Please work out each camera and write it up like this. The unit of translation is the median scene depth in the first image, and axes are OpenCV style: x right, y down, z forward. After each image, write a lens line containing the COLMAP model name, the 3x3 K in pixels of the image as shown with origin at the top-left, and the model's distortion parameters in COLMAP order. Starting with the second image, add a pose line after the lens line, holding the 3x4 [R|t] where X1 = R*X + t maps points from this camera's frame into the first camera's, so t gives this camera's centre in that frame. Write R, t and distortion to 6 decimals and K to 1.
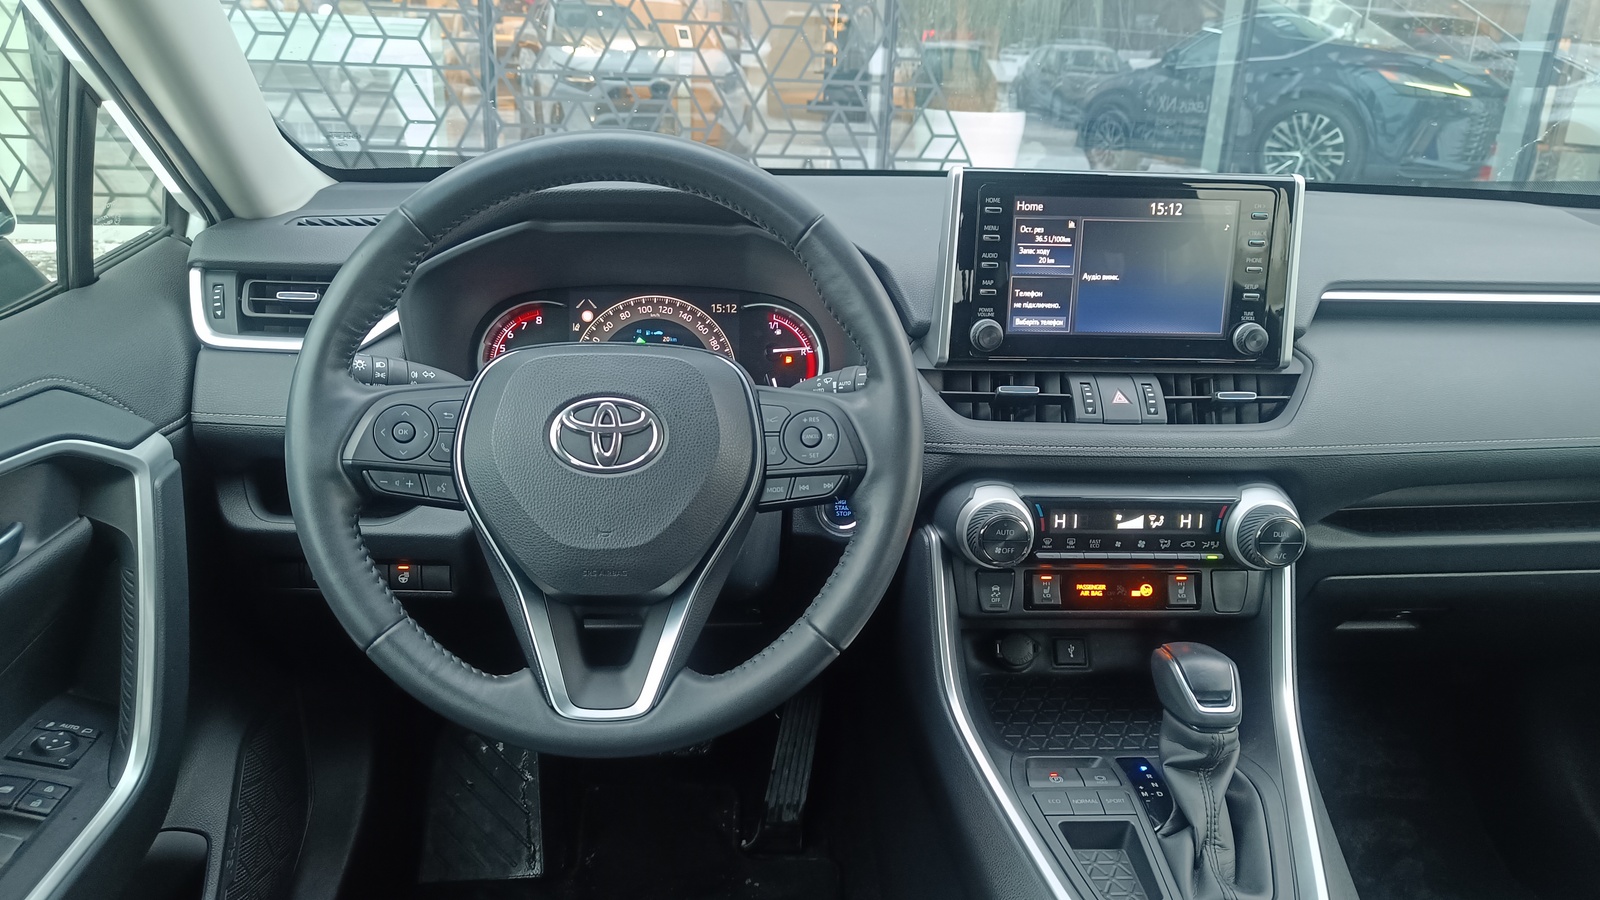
lens RADIAL K [[2158.7, 0, 800.0], [0, 2158.7, 450.0], [0, 0, 1]] dist [0.080771, -0.059890]
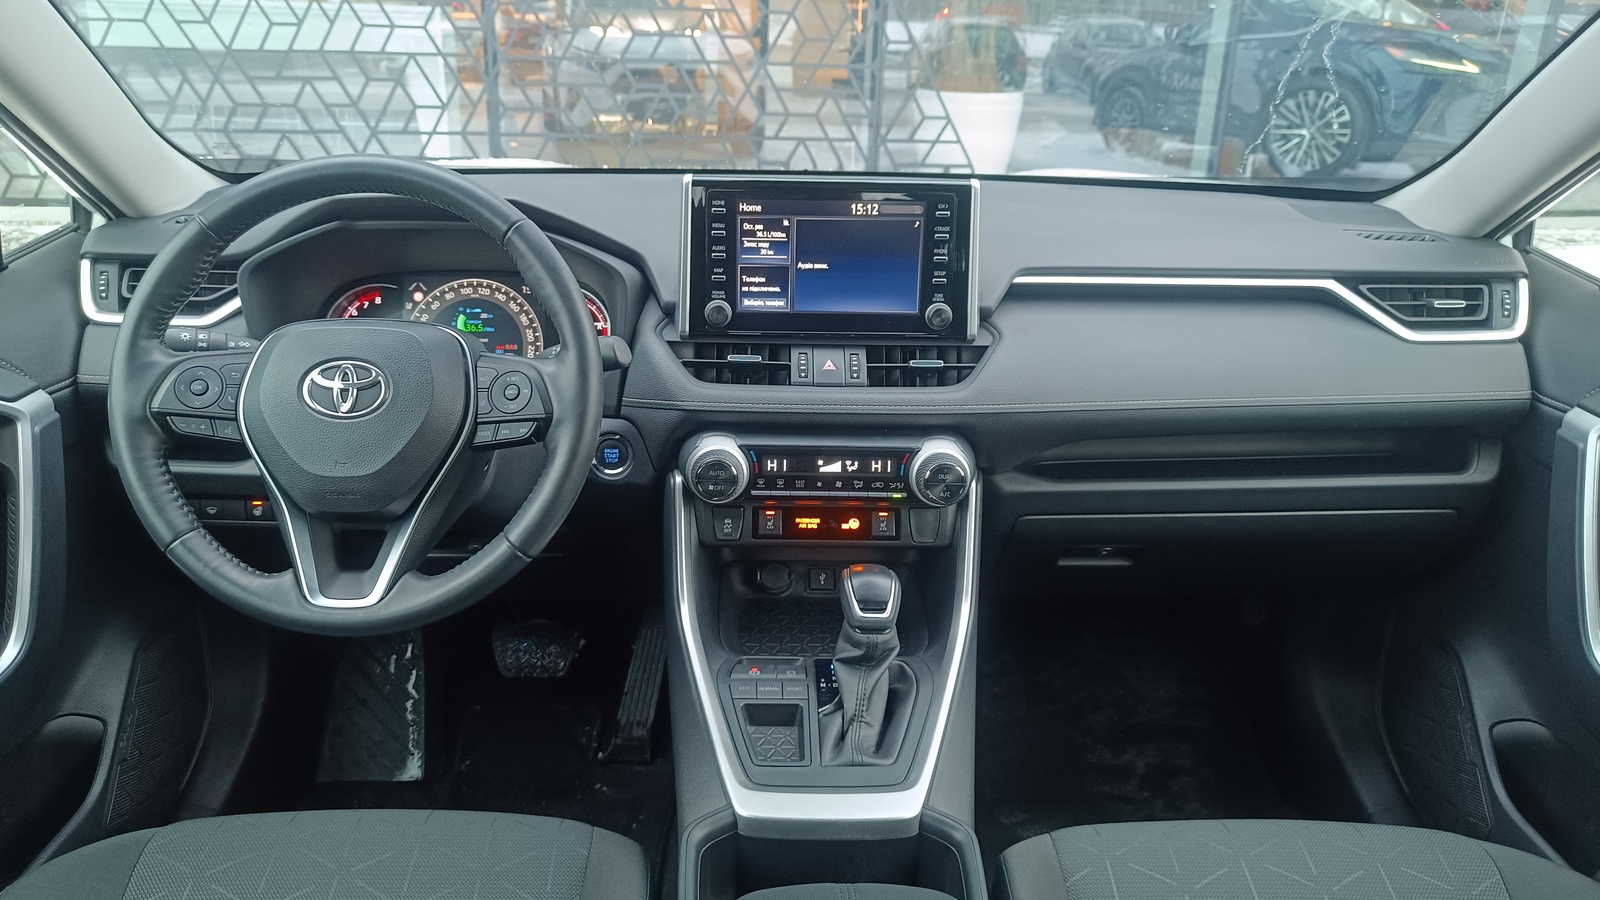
lens RADIAL K [[2337.1, 0, 800.0], [0, 2337.1, 450.0], [0, 0, 1]] dist [0.125050, -0.586741]
pose [[0.997517, 0.004408, -0.070281, 0.222897], [-0.003939, 0.999969, 0.006816, 0.014711], [0.070309, -0.006523, 0.997504, -0.310045]]
